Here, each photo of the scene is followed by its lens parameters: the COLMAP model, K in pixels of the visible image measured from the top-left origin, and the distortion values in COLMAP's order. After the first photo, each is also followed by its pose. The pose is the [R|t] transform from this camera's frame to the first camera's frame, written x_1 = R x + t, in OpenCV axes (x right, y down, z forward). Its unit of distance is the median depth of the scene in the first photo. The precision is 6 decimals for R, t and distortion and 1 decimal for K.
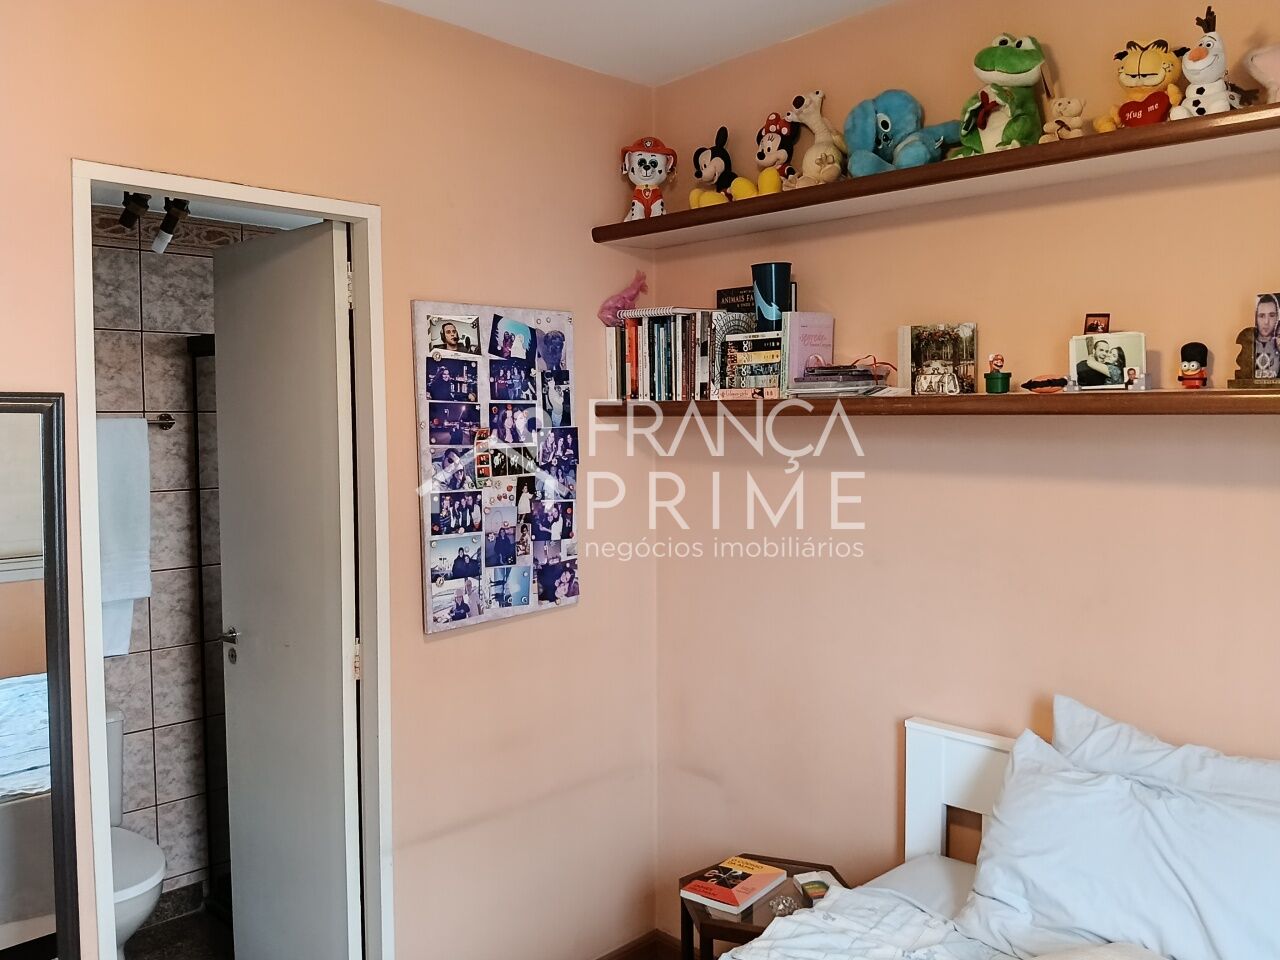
lens RADIAL K [[1069.3, 0, 640.0], [0, 1069.3, 480.0], [0, 0, 1]] dist [-0.000416, -0.002946]
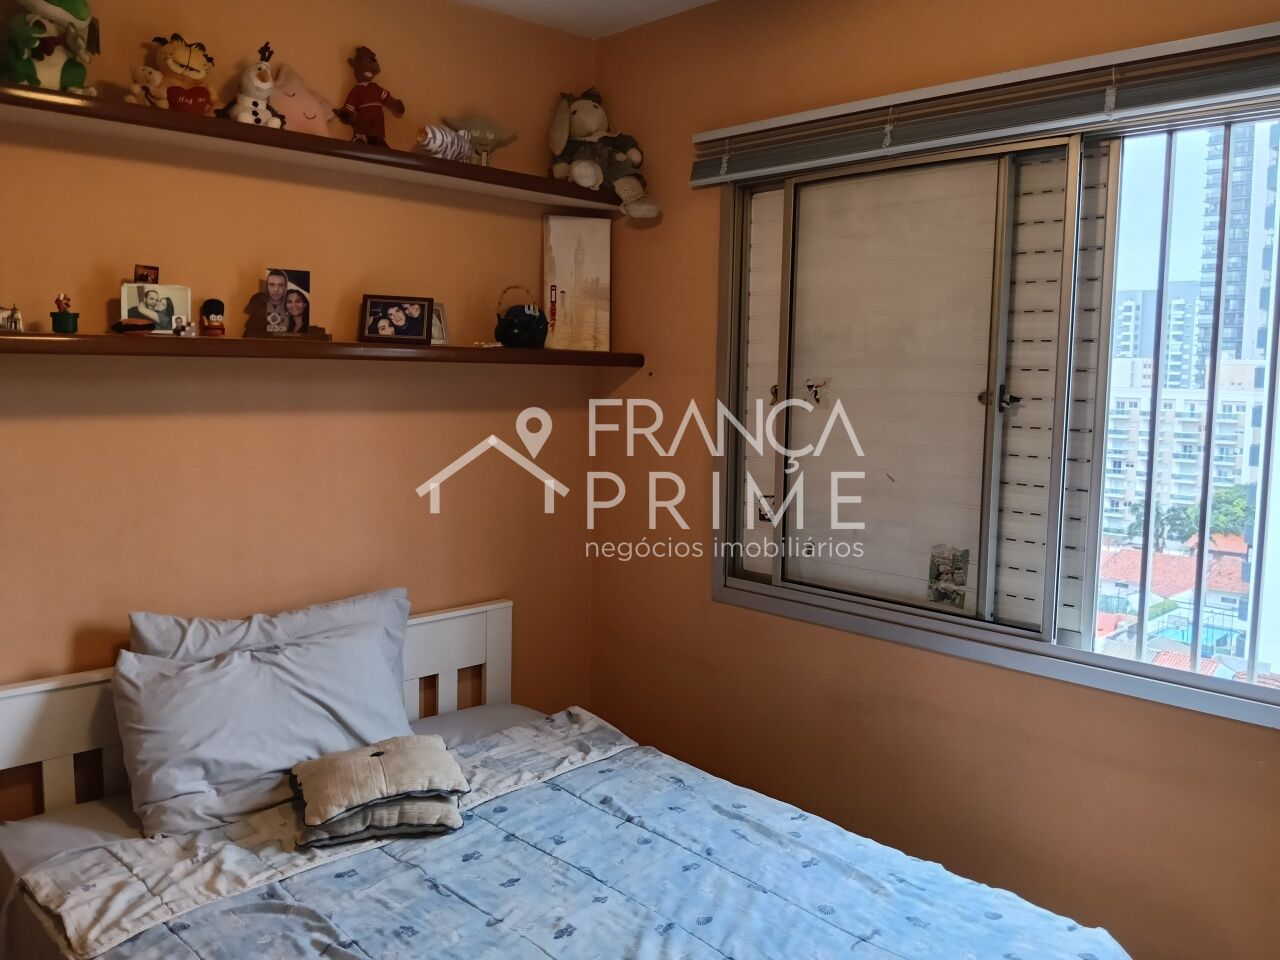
lens RADIAL K [[1069.3, 0, 640.0], [0, 1069.3, 480.0], [0, 0, 1]] dist [-0.000416, -0.002946]
pose [[0.036037, -0.102728, 0.994057, -0.710015], [0.044769, 0.993870, 0.101085, -0.023058], [-0.998347, 0.040860, 0.040415, 0.459742]]
